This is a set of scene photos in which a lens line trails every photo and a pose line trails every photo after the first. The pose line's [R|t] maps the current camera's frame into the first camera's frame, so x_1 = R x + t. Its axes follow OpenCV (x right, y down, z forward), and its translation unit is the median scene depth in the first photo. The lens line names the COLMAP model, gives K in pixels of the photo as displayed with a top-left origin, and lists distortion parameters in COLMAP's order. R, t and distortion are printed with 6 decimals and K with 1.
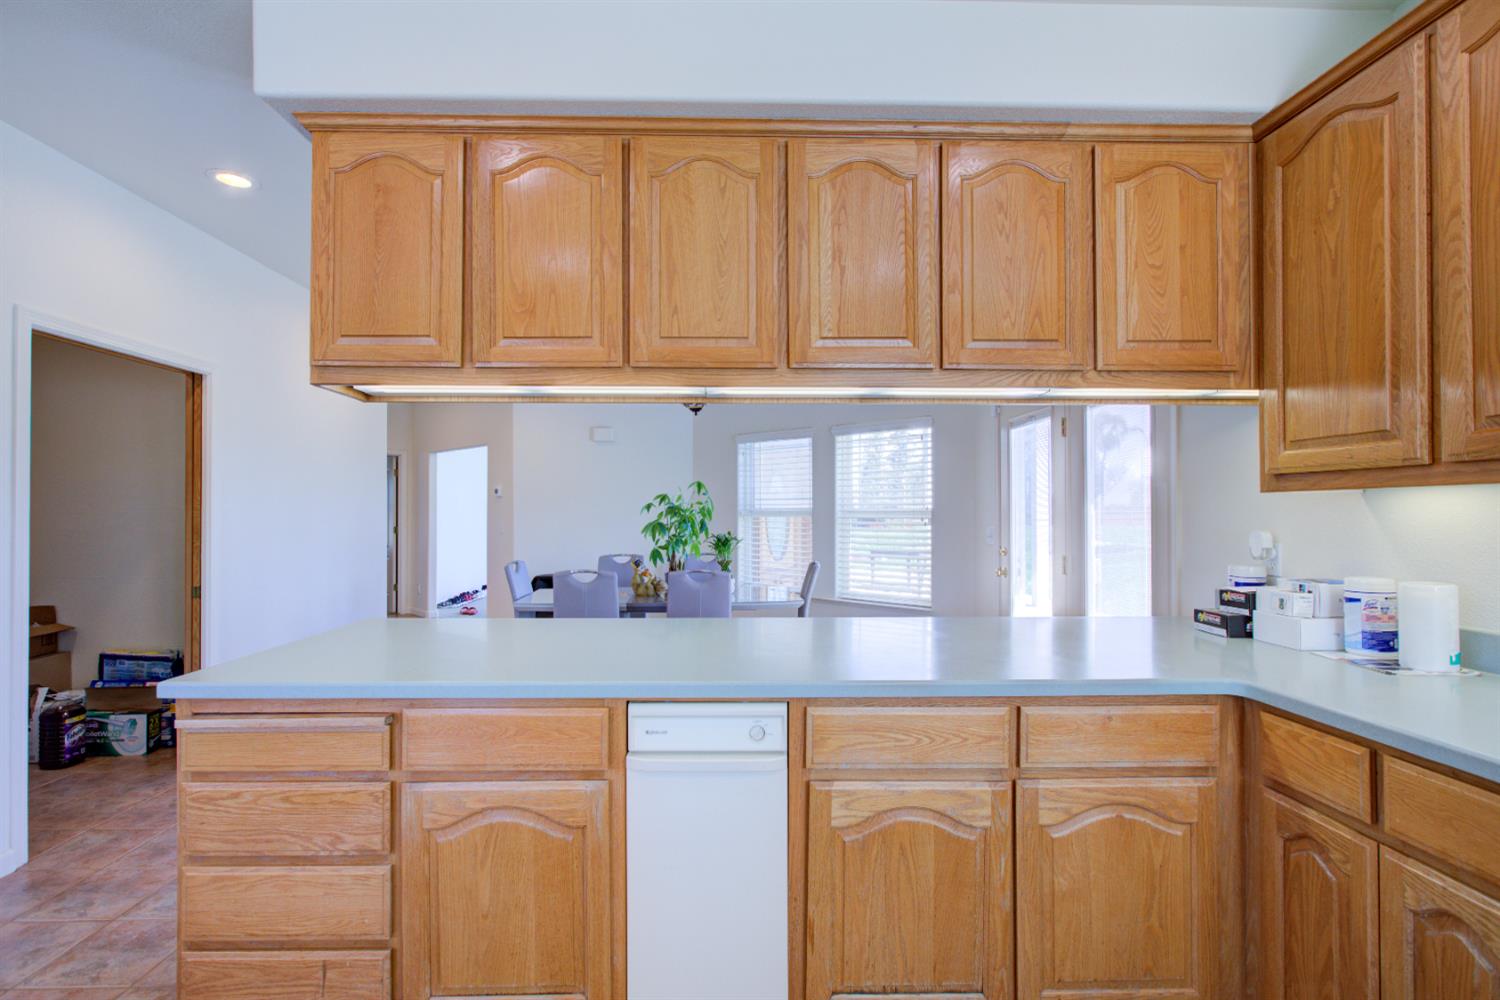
lens RADIAL K [[671.4, 0, 759.8], [0, 671.4, 510.6], [0, 0, 1]] dist [-0.004617, 0.001009]
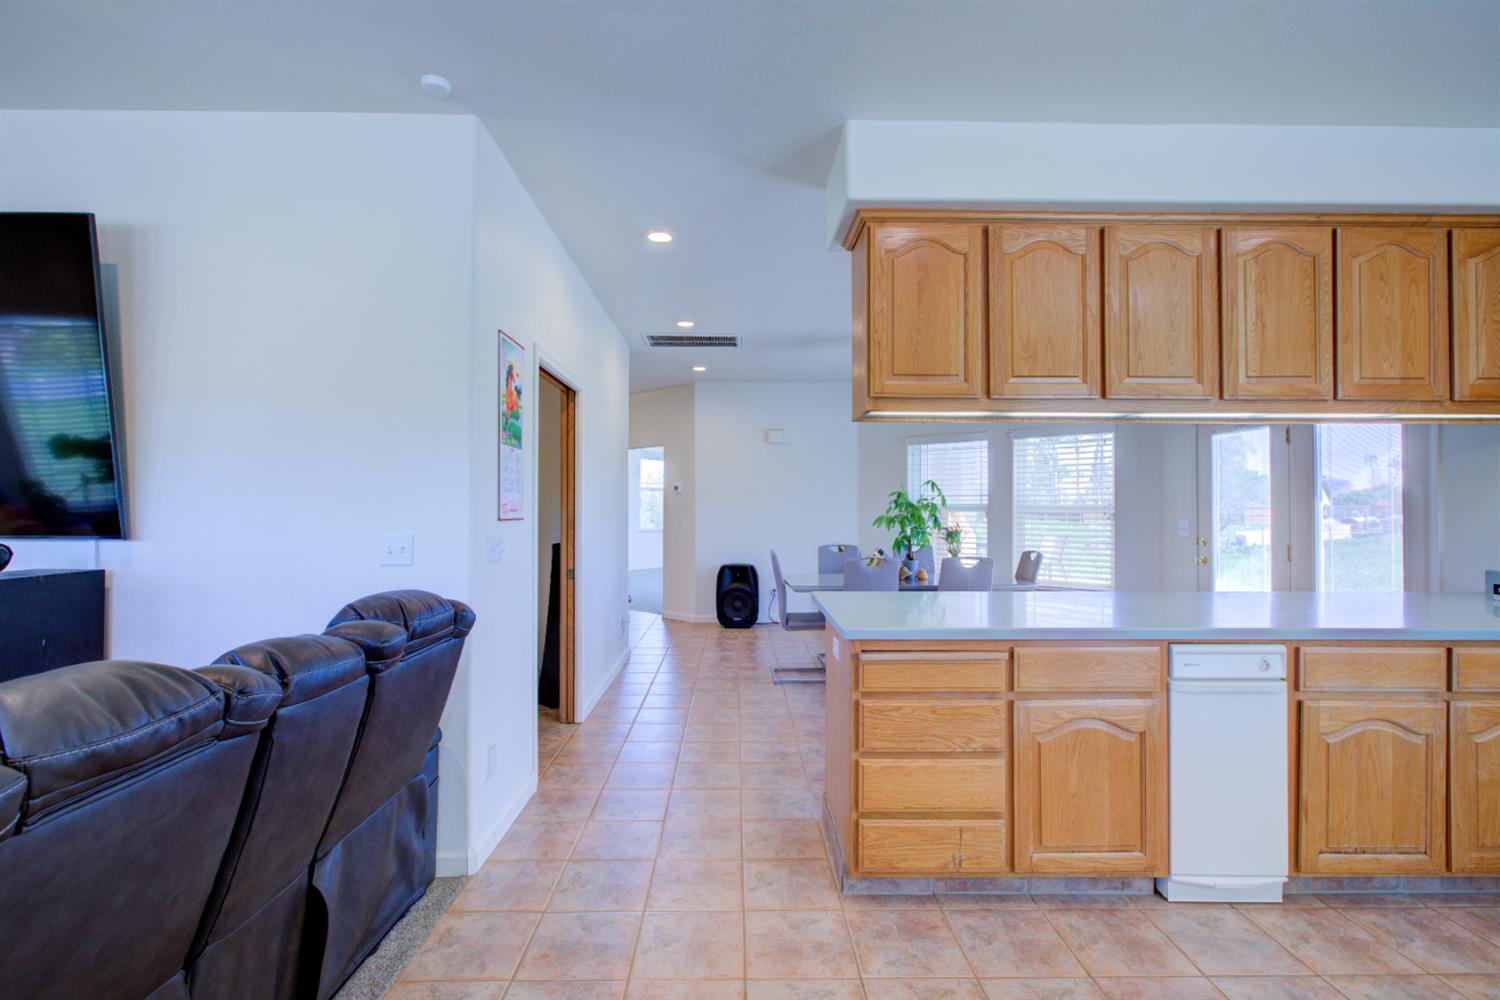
lens RADIAL K [[678.1, 0, 741.2], [0, 678.1, 504.9], [0, 0, 1]] dist [-0.008202, 0.004132]
pose [[0.999943, 0.001835, -0.010520, -1.073750], [-0.001850, 0.999997, -0.001476, 0.000715], [0.010517, 0.001495, 0.999944, -0.417269]]
